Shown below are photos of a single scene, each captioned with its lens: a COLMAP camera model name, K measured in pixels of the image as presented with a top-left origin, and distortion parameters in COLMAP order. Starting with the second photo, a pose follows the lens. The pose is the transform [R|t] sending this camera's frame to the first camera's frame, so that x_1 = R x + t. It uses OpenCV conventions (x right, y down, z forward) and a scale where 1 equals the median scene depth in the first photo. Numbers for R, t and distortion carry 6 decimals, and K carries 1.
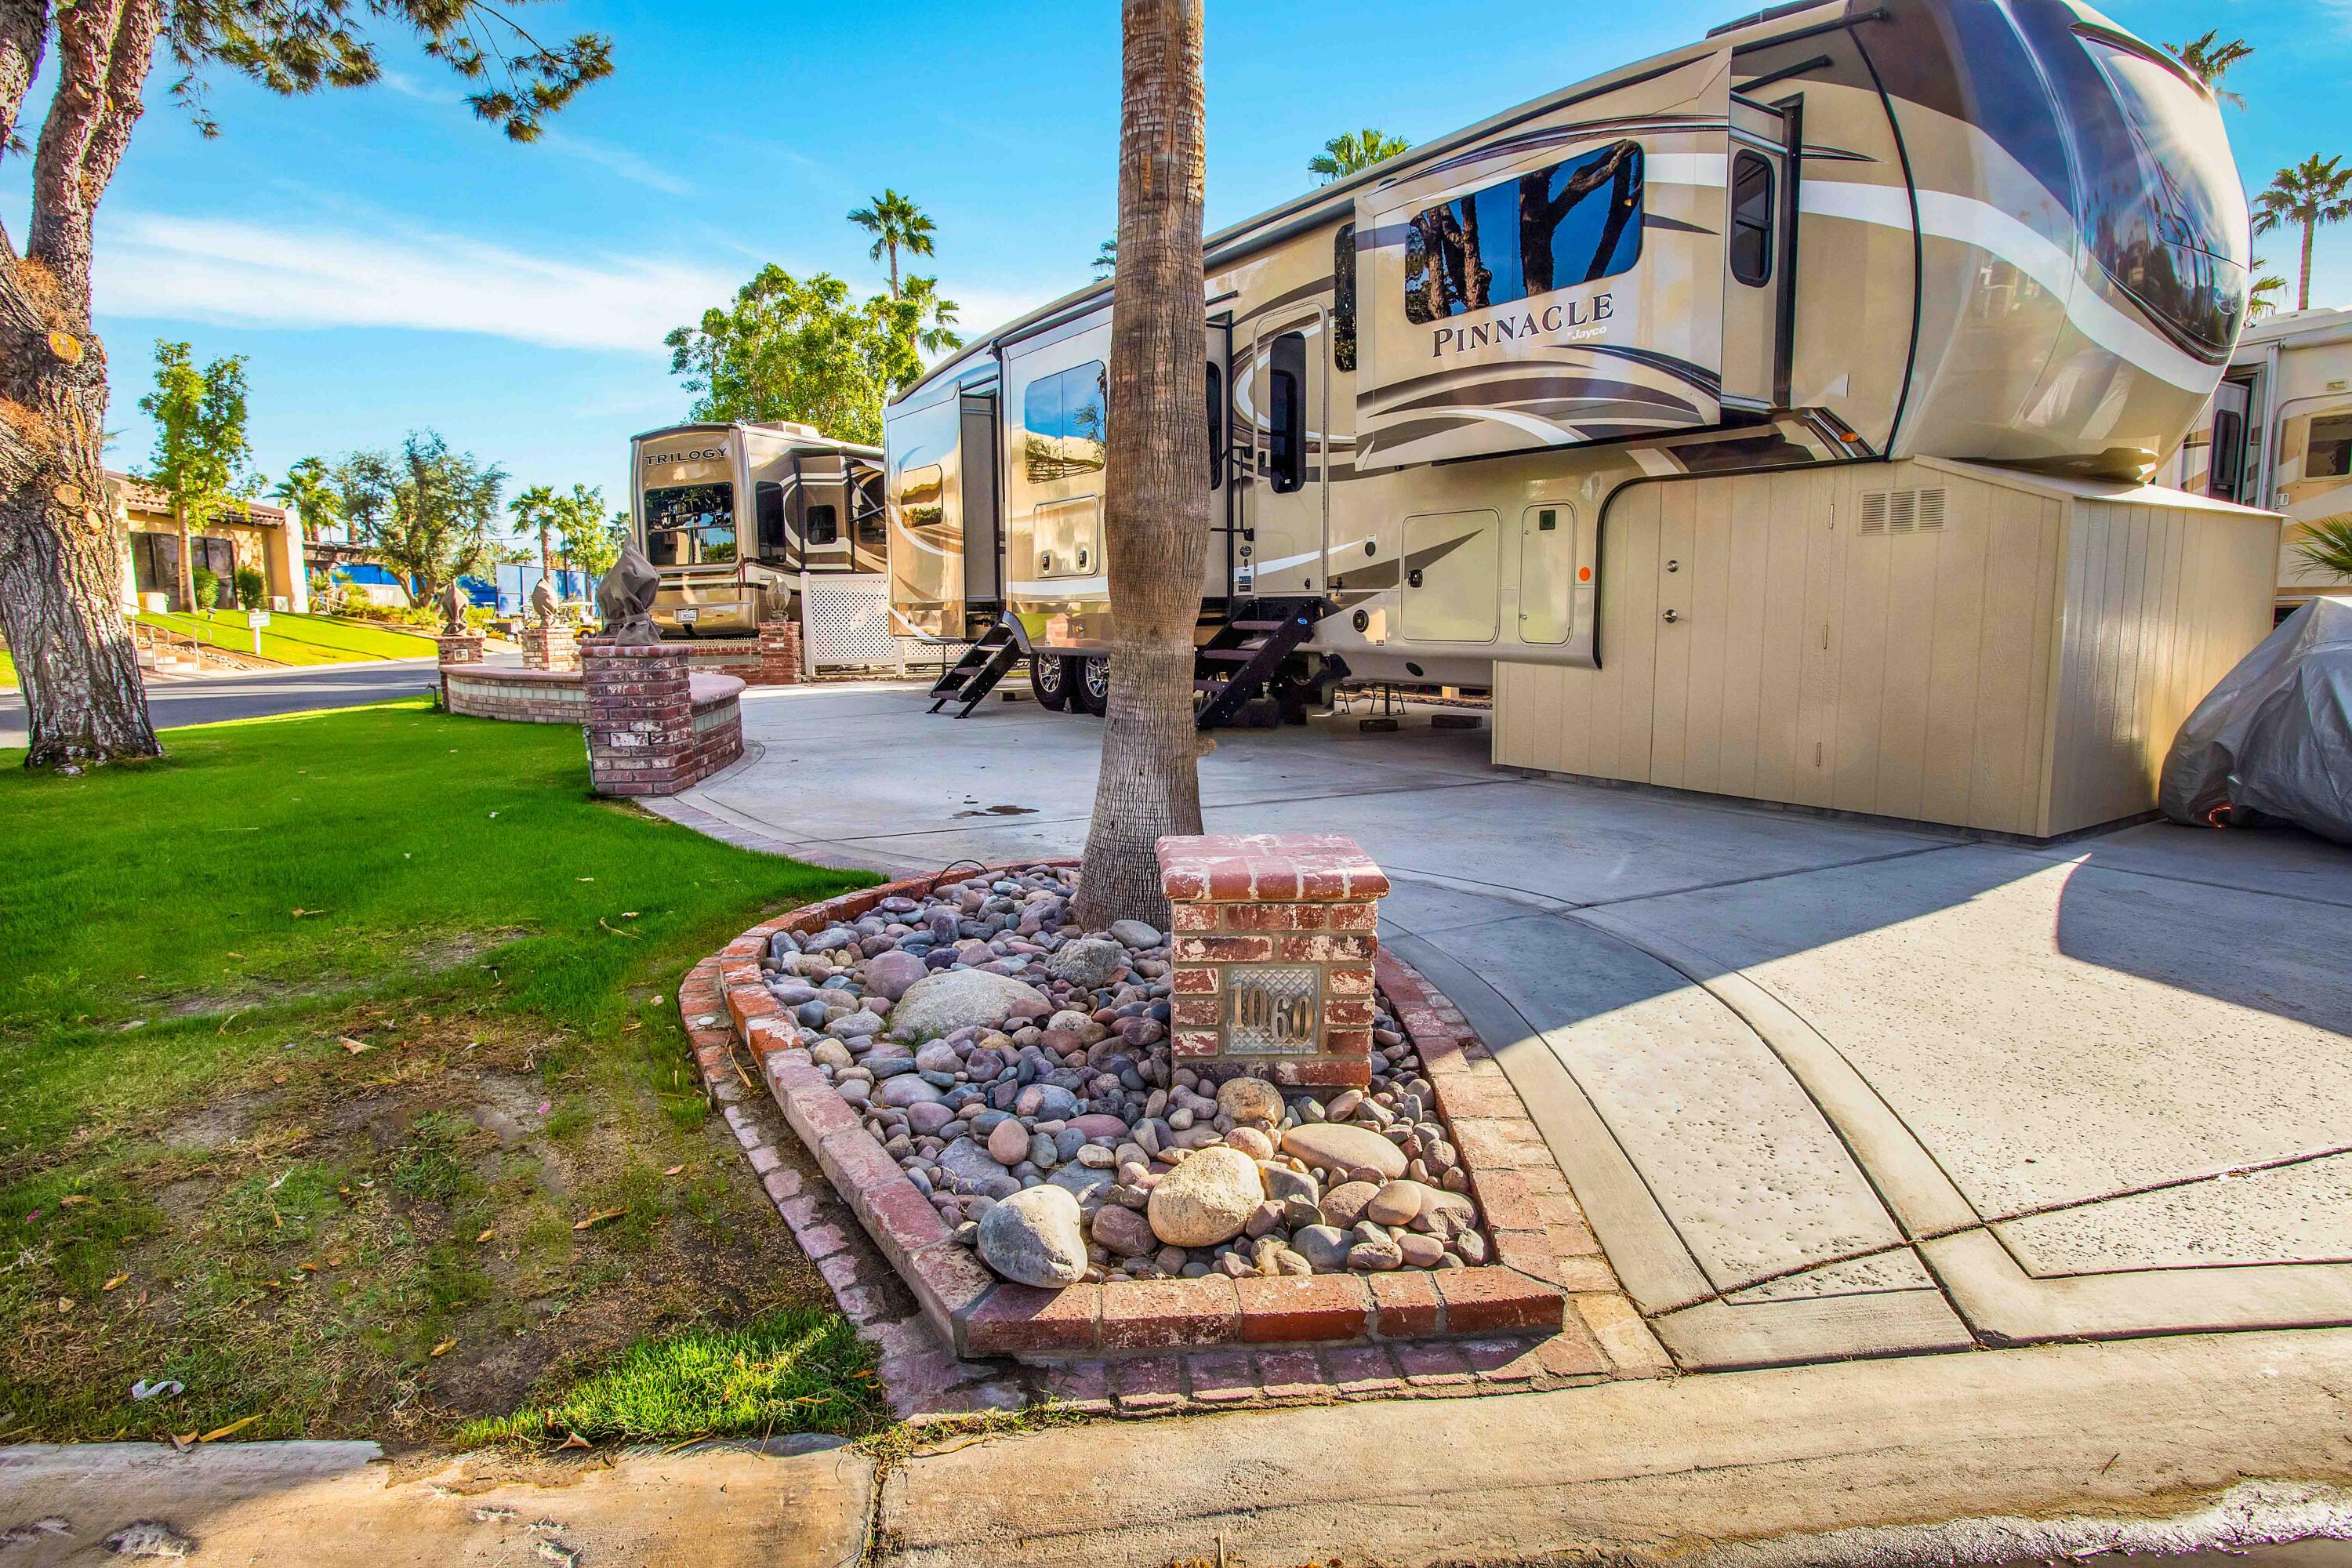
lens RADIAL K [[1283.2, 0, 1176.0], [0, 1283.2, 784.0], [0, 0, 1]] dist [-0.068156, 0.041977]
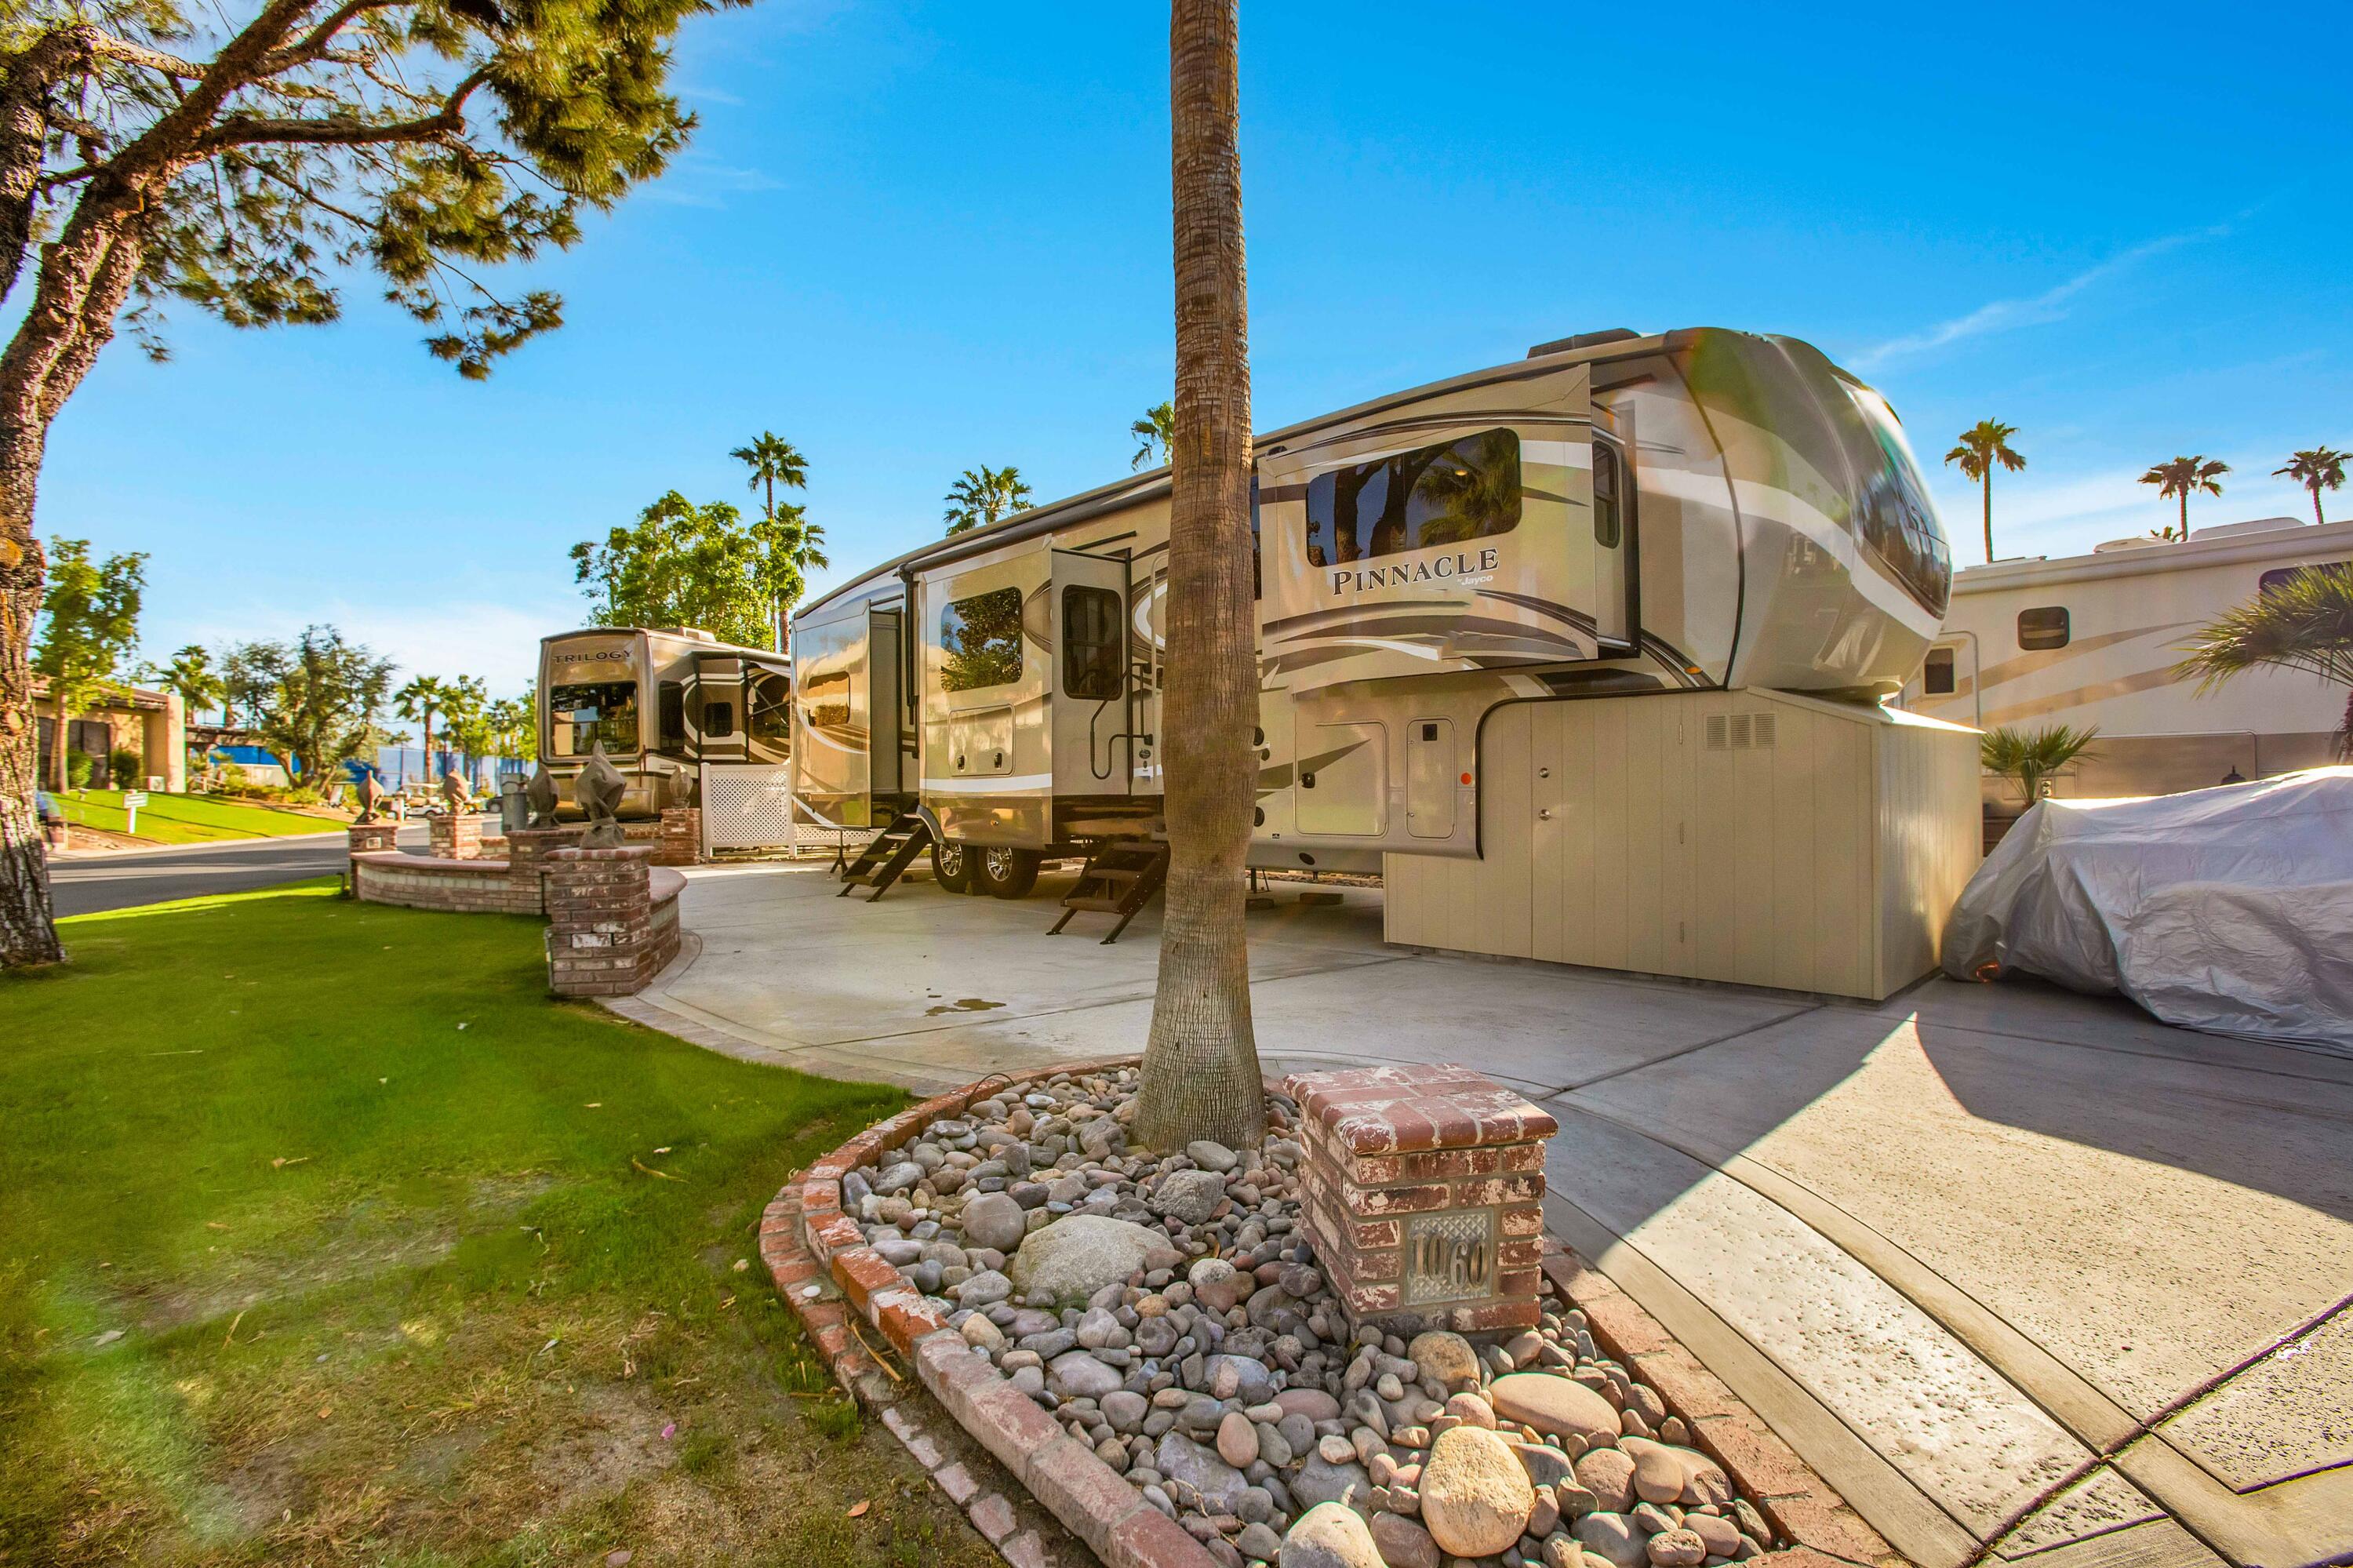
lens RADIAL K [[1100.8, 0, 1176.5], [0, 1100.8, 784.0], [0, 0, 1]] dist [-0.080164, 0.031432]
pose [[0.986876, -0.001955, 0.161471, -0.101163], [0.024044, 0.990560, -0.134955, -0.030230], [-0.159683, 0.137066, 0.977606, 0.058763]]
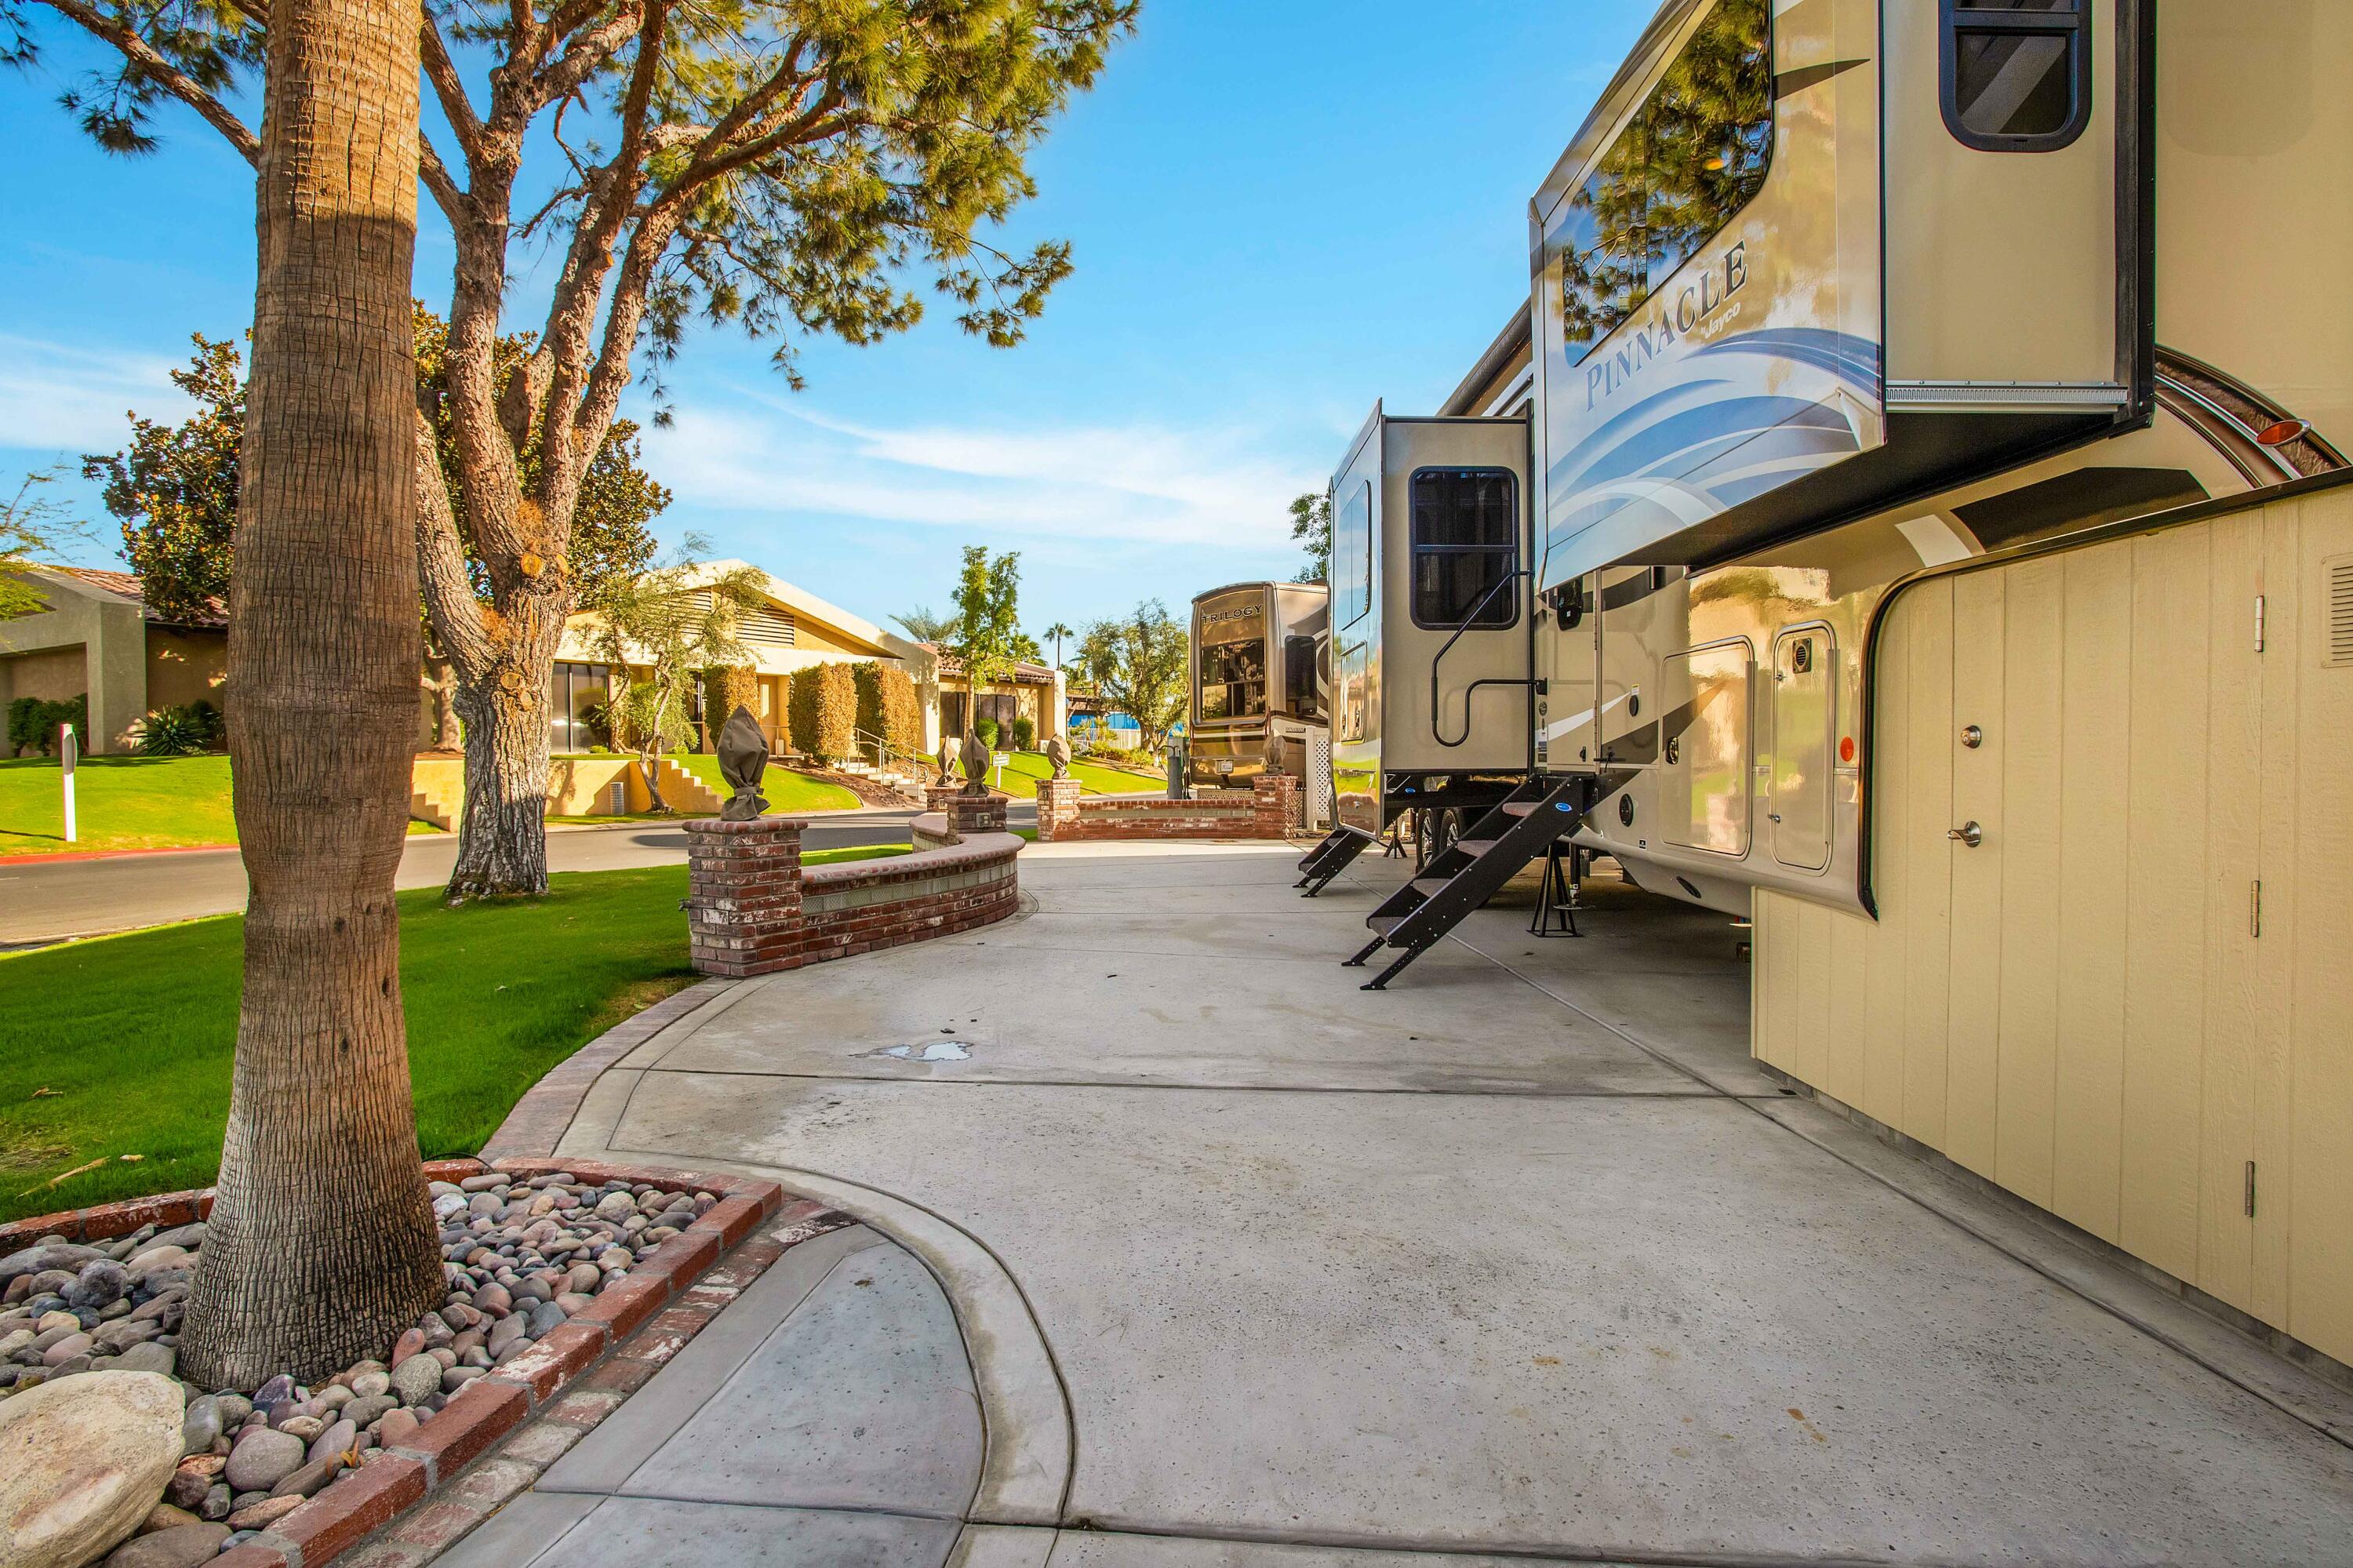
lens RADIAL K [[1231.3, 0, 1176.5], [0, 1231.3, 784.0], [0, 0, 1]] dist [-0.085791, 0.073822]
pose [[0.832102, 0.017507, -0.554346, 0.360902], [-0.077001, 0.993469, -0.084208, -0.080837], [0.549251, 0.112755, 0.828015, 0.390255]]
